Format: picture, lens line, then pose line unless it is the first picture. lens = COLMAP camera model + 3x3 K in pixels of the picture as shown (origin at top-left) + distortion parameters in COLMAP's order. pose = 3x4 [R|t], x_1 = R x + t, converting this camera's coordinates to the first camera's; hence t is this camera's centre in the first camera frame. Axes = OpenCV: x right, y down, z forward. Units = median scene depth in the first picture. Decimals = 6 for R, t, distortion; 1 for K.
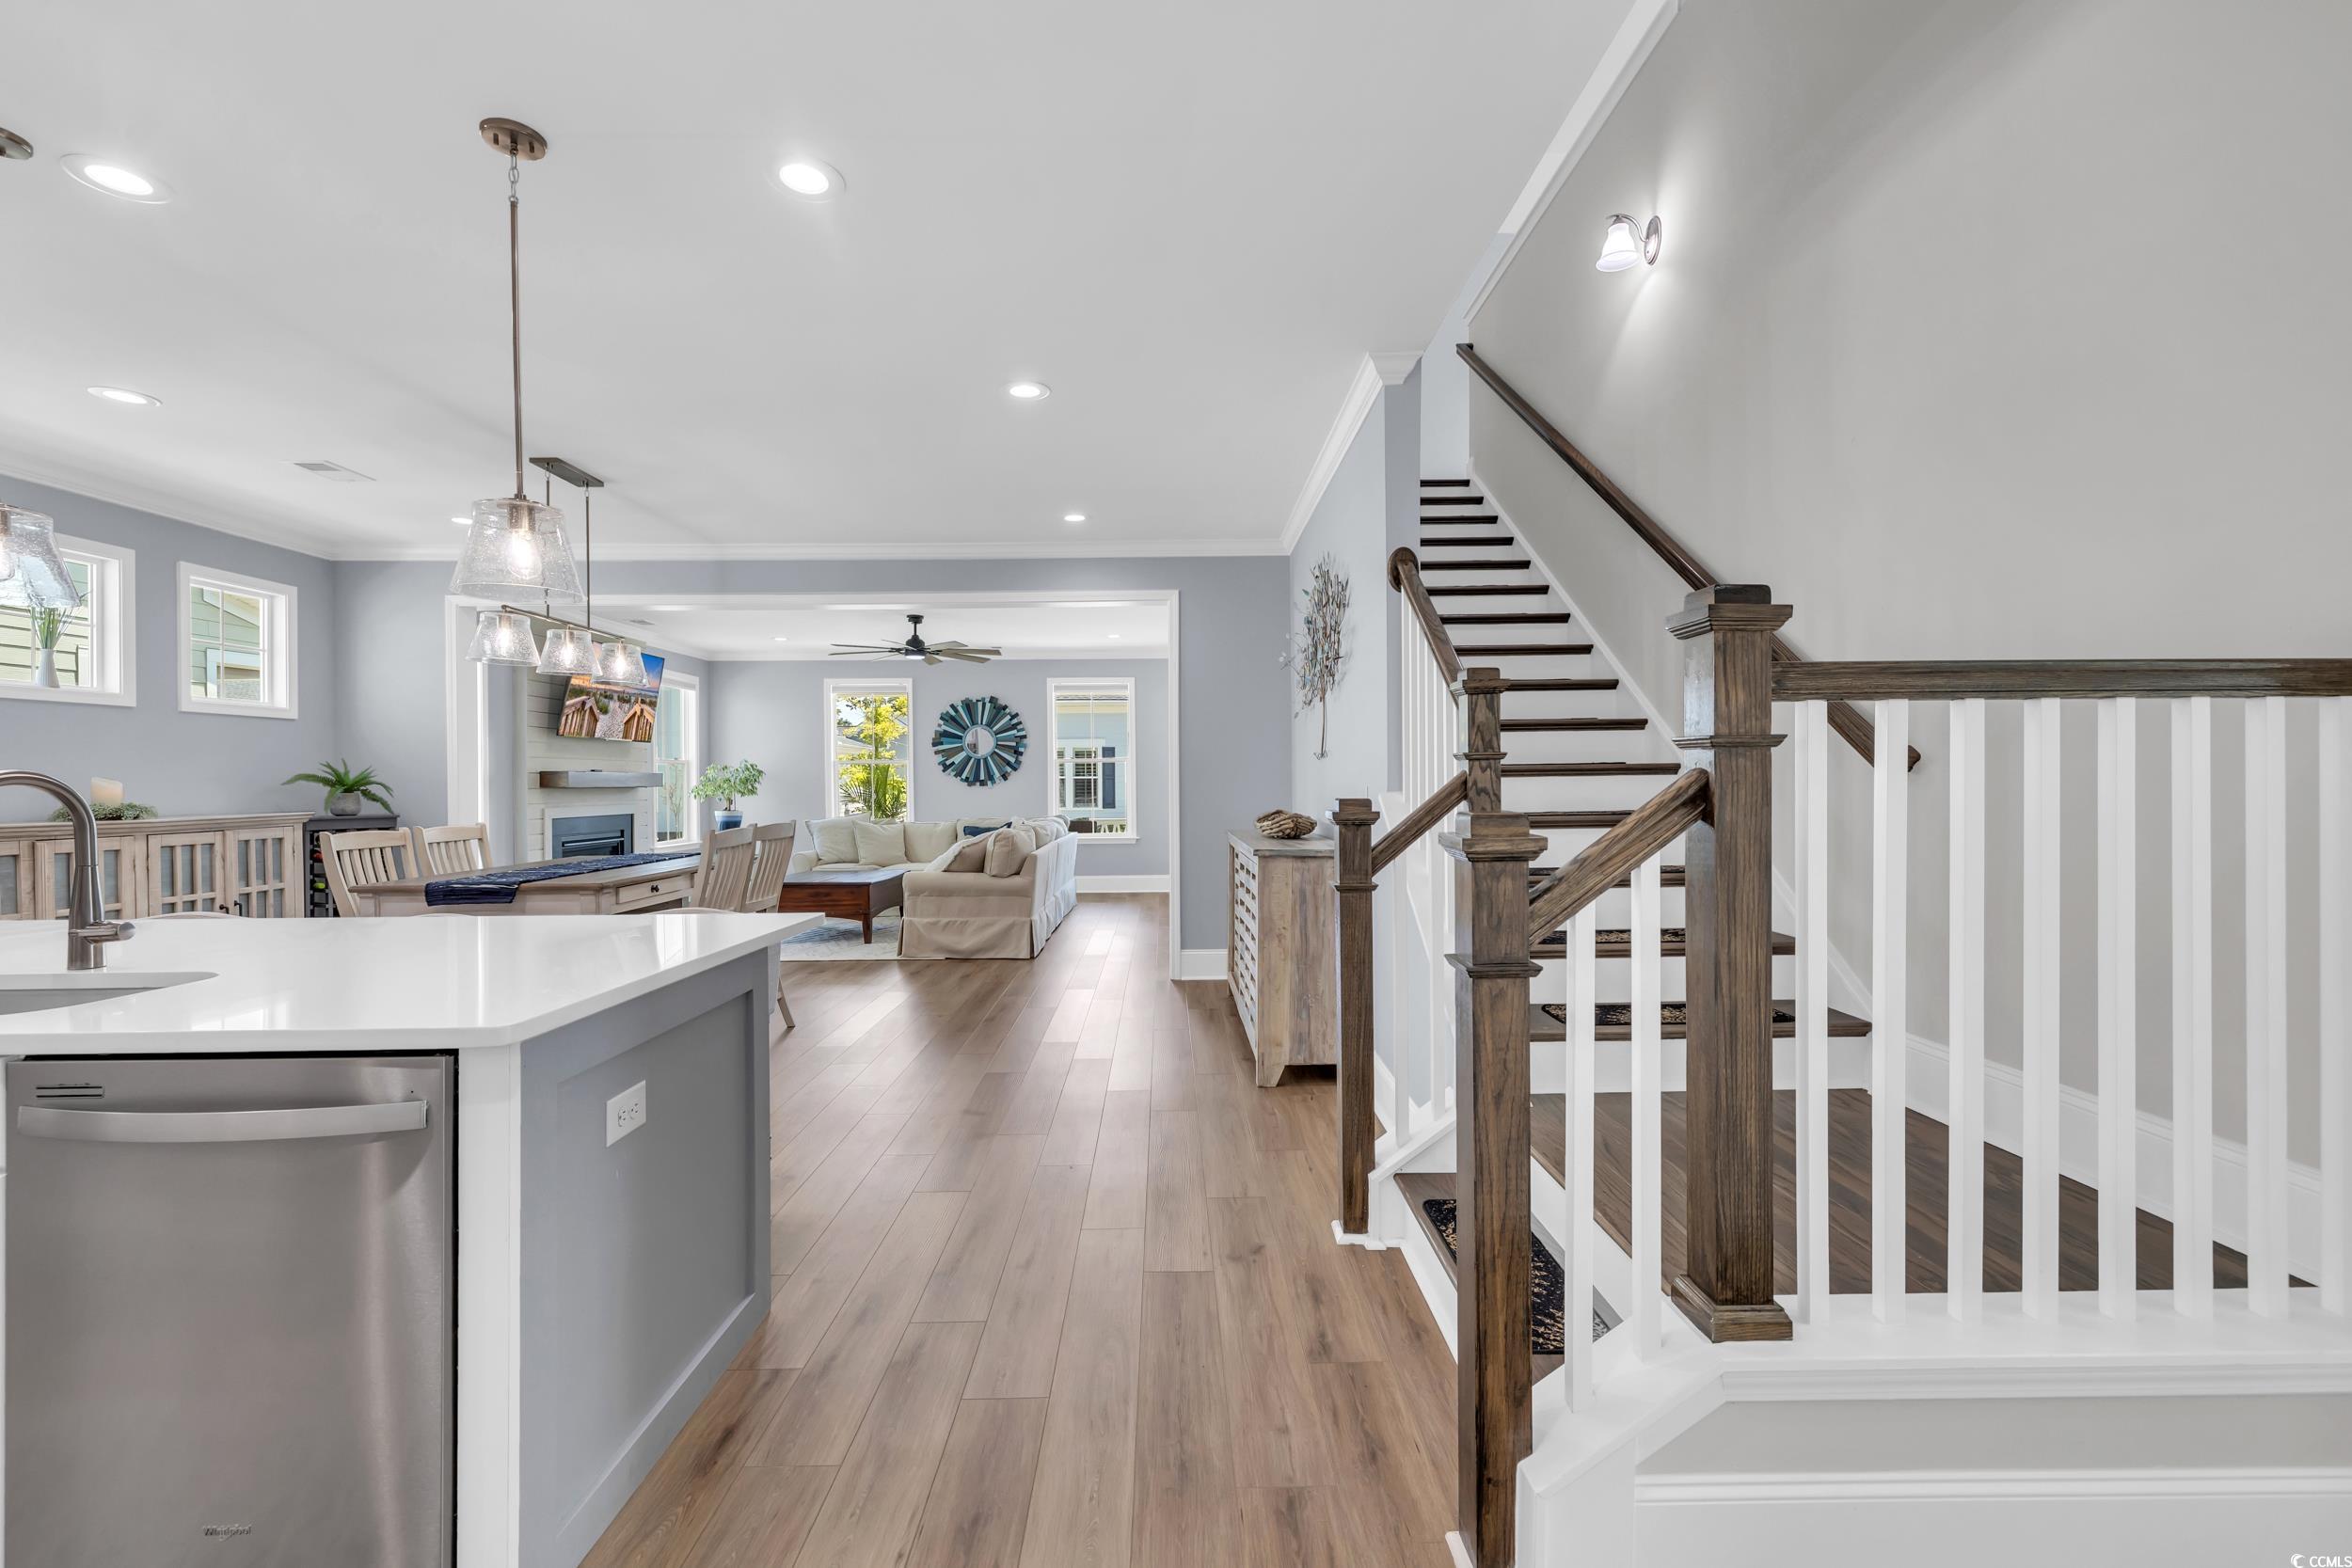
lens RADIAL K [[983.4, 0, 1185.0], [0, 983.4, 778.4], [0, 0, 1]] dist [-0.003522, -0.000051]
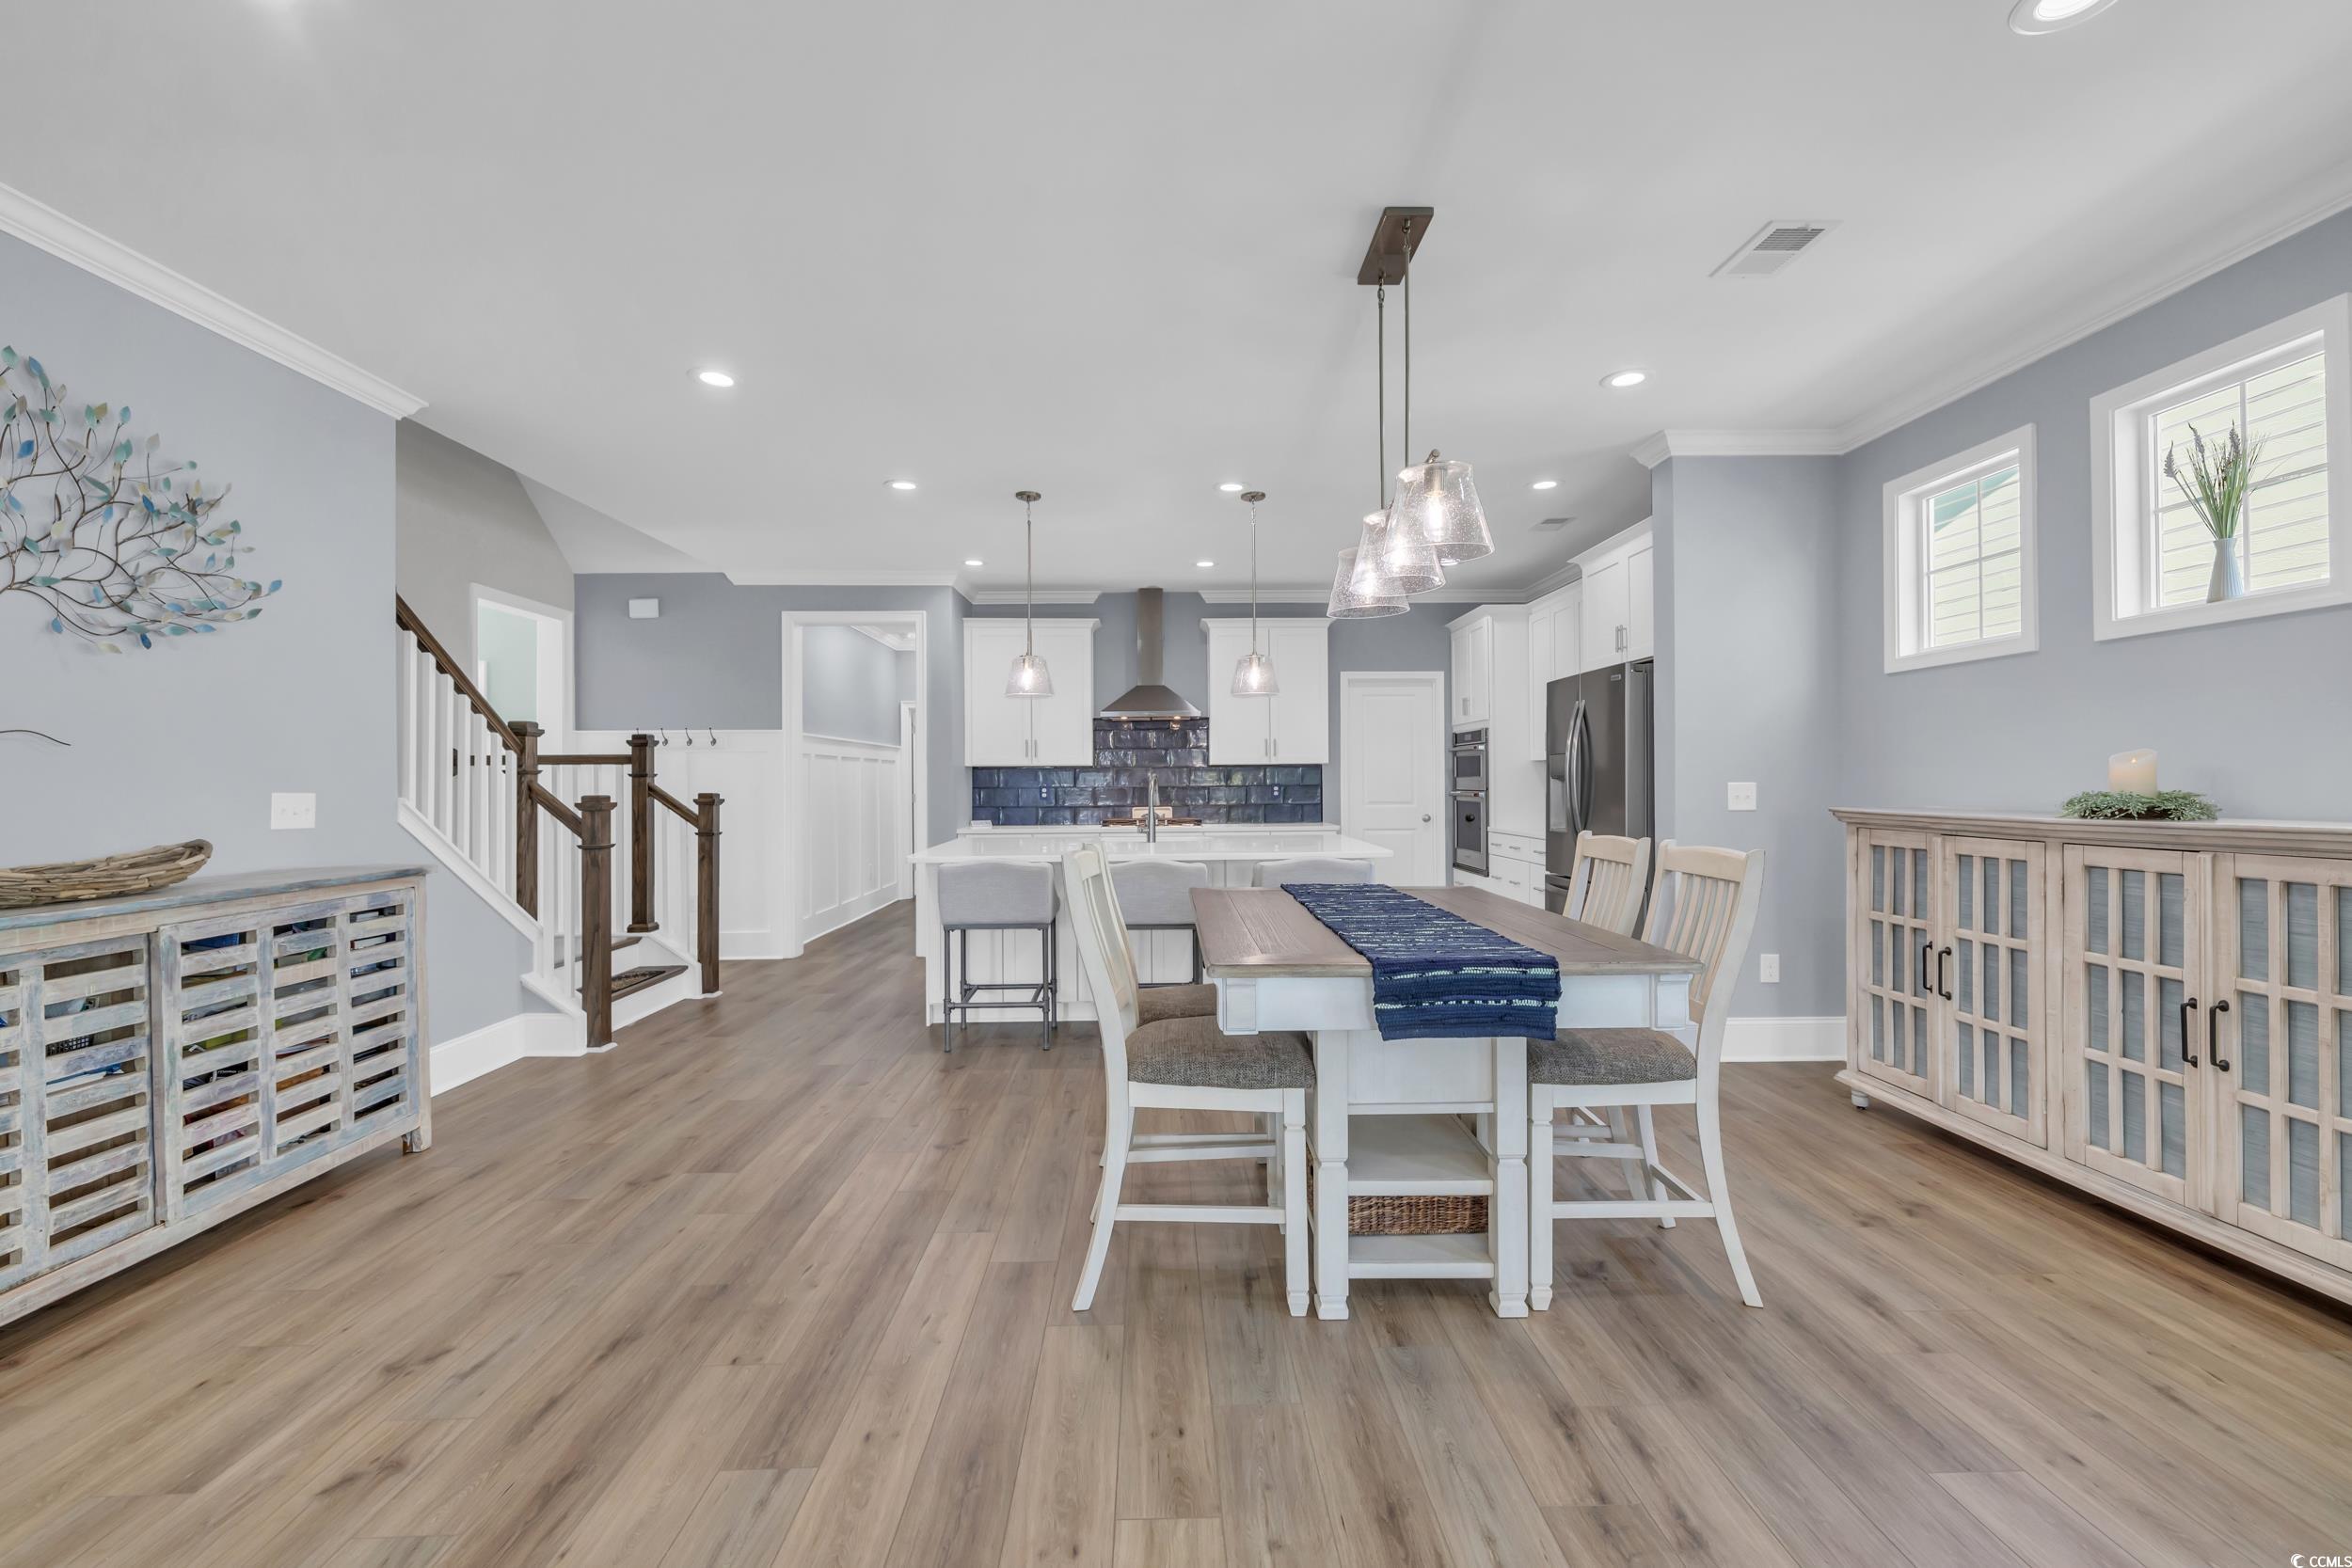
lens RADIAL K [[983.4, 0, 1191.6], [0, 983.4, 770.8], [0, 0, 1]] dist [-0.003522, -0.000051]
pose [[-0.999715, 0.016682, -0.017082, -0.269496], [0.016902, 0.999775, -0.012831, 0.005498], [0.016864, -0.013116, -0.999772, 0.871108]]
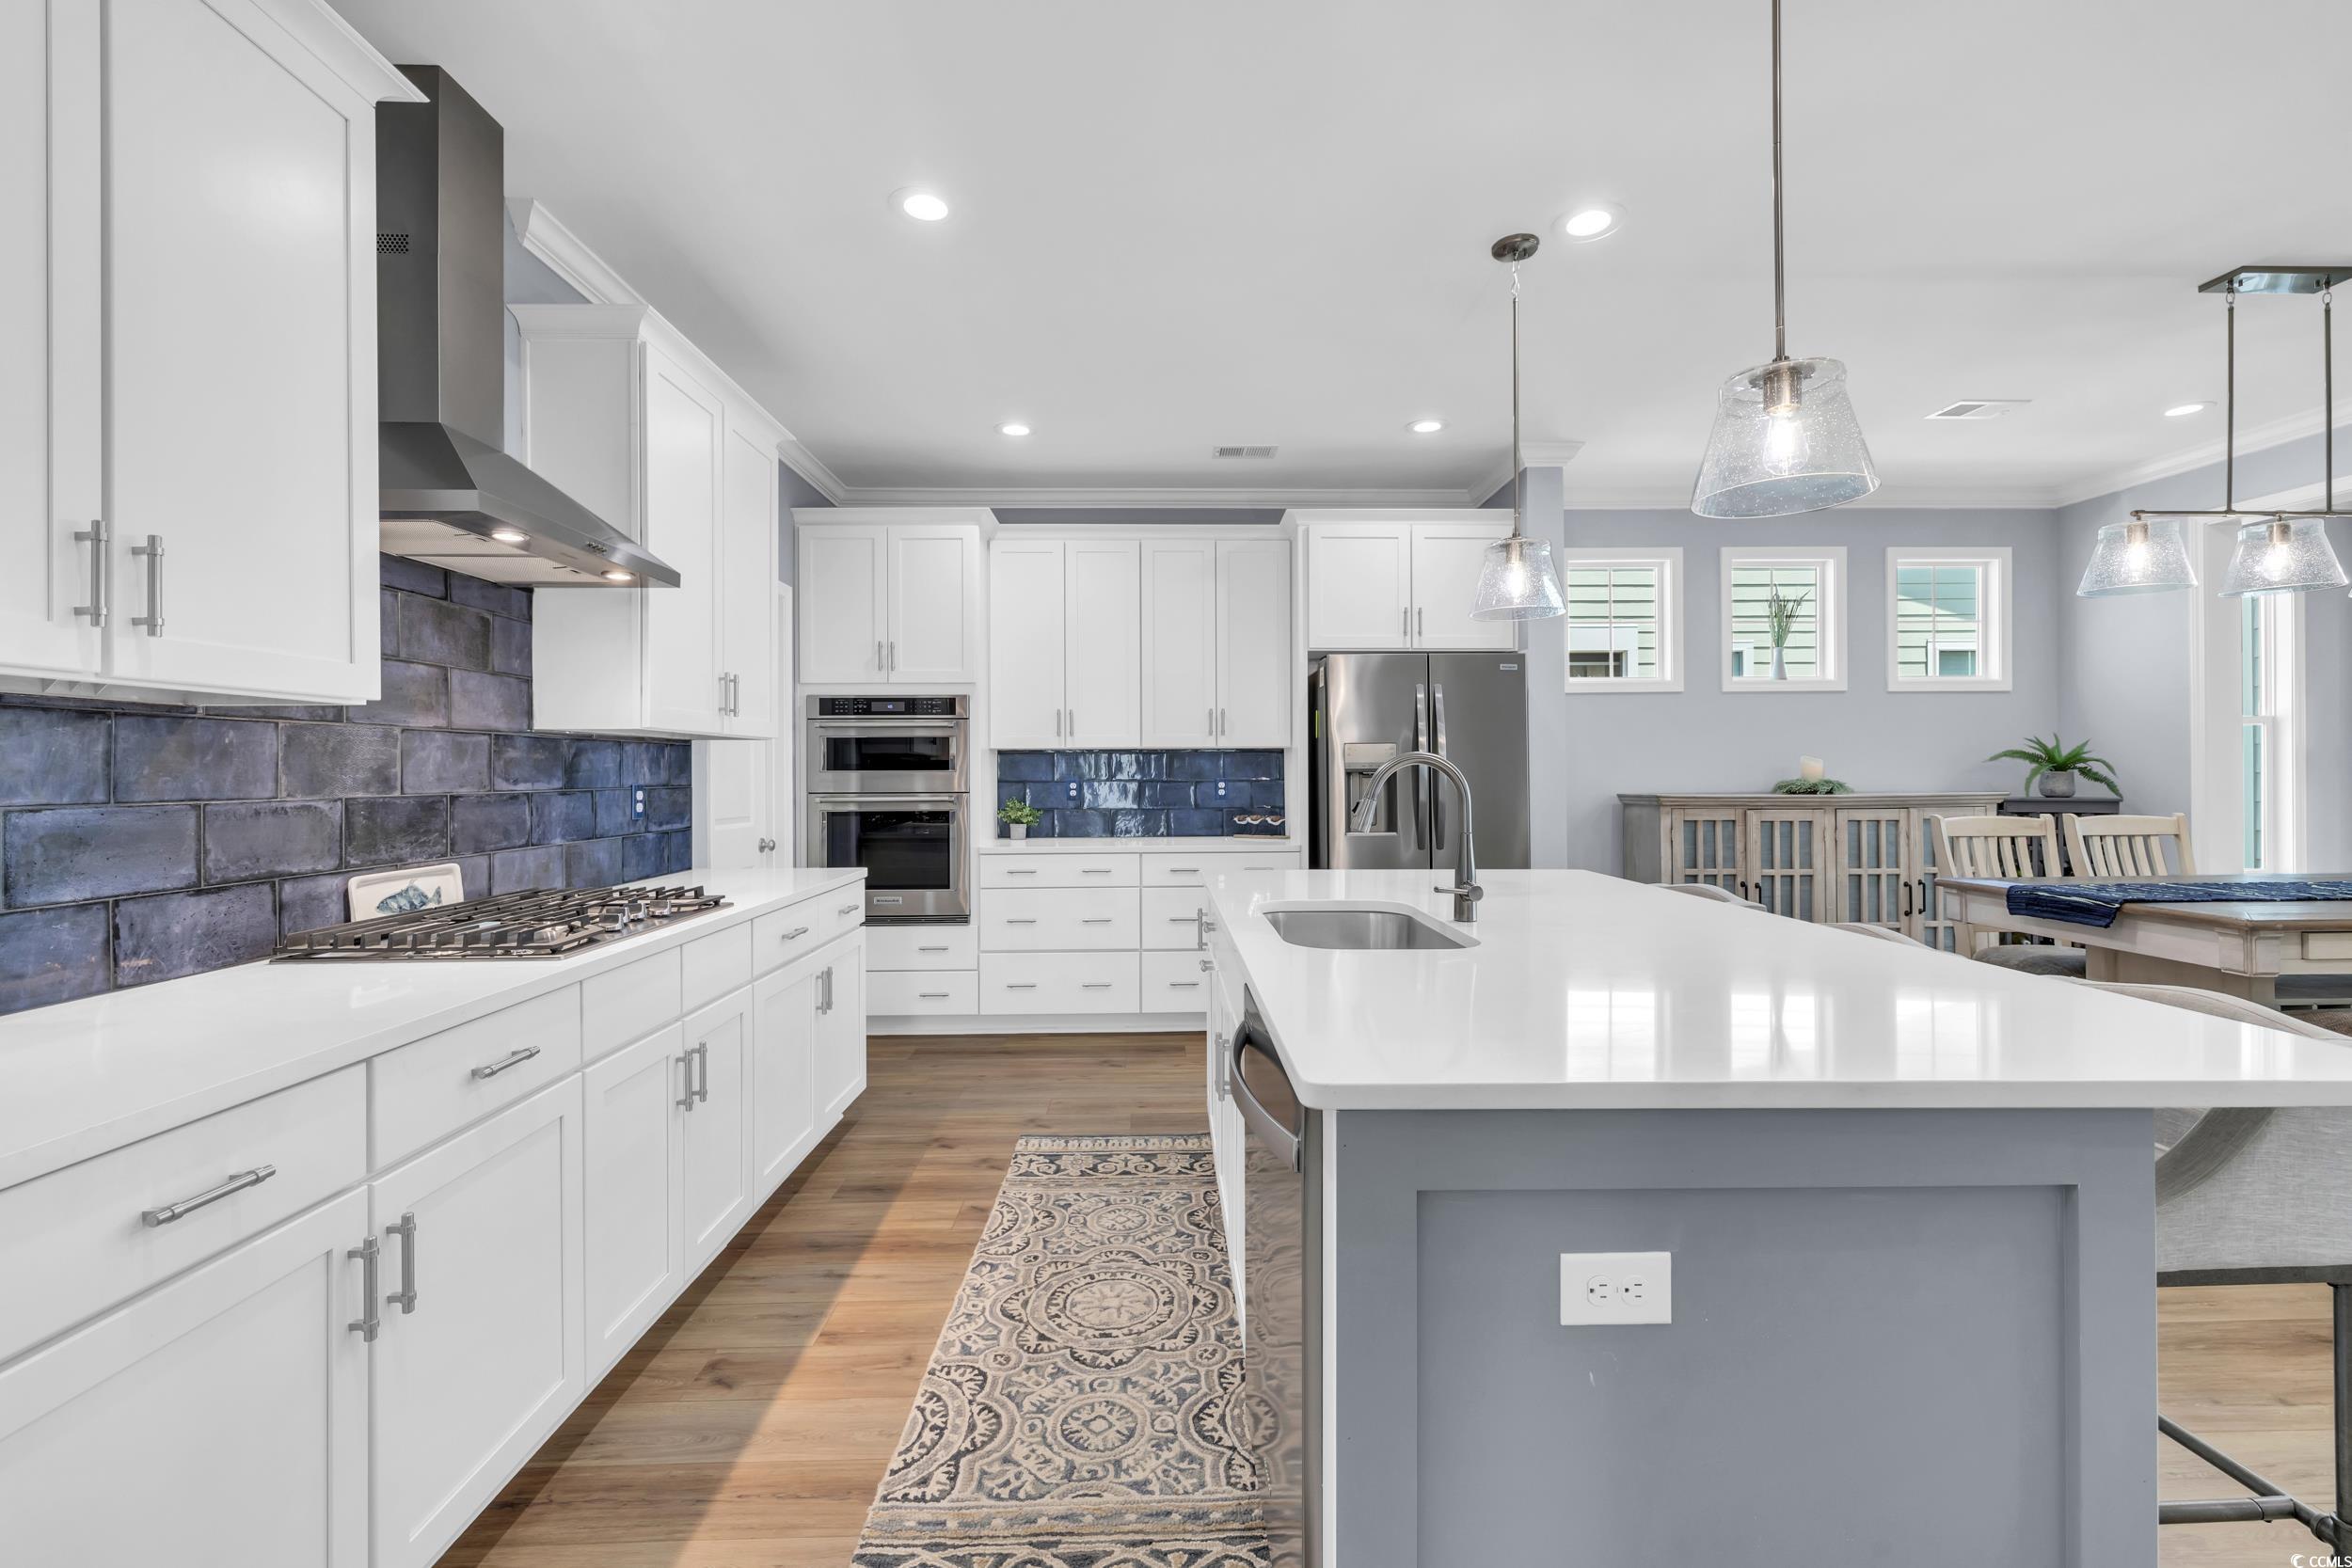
lens RADIAL K [[983.4, 0, 1169.9], [0, 983.4, 767.3], [0, 0, 1]] dist [-0.003522, -0.000051]
pose [[-0.001353, 0.002813, -0.999995, 0.010727], [0.009023, 0.999955, 0.002800, 0.001285], [0.999958, -0.009019, -0.001378, 0.145191]]
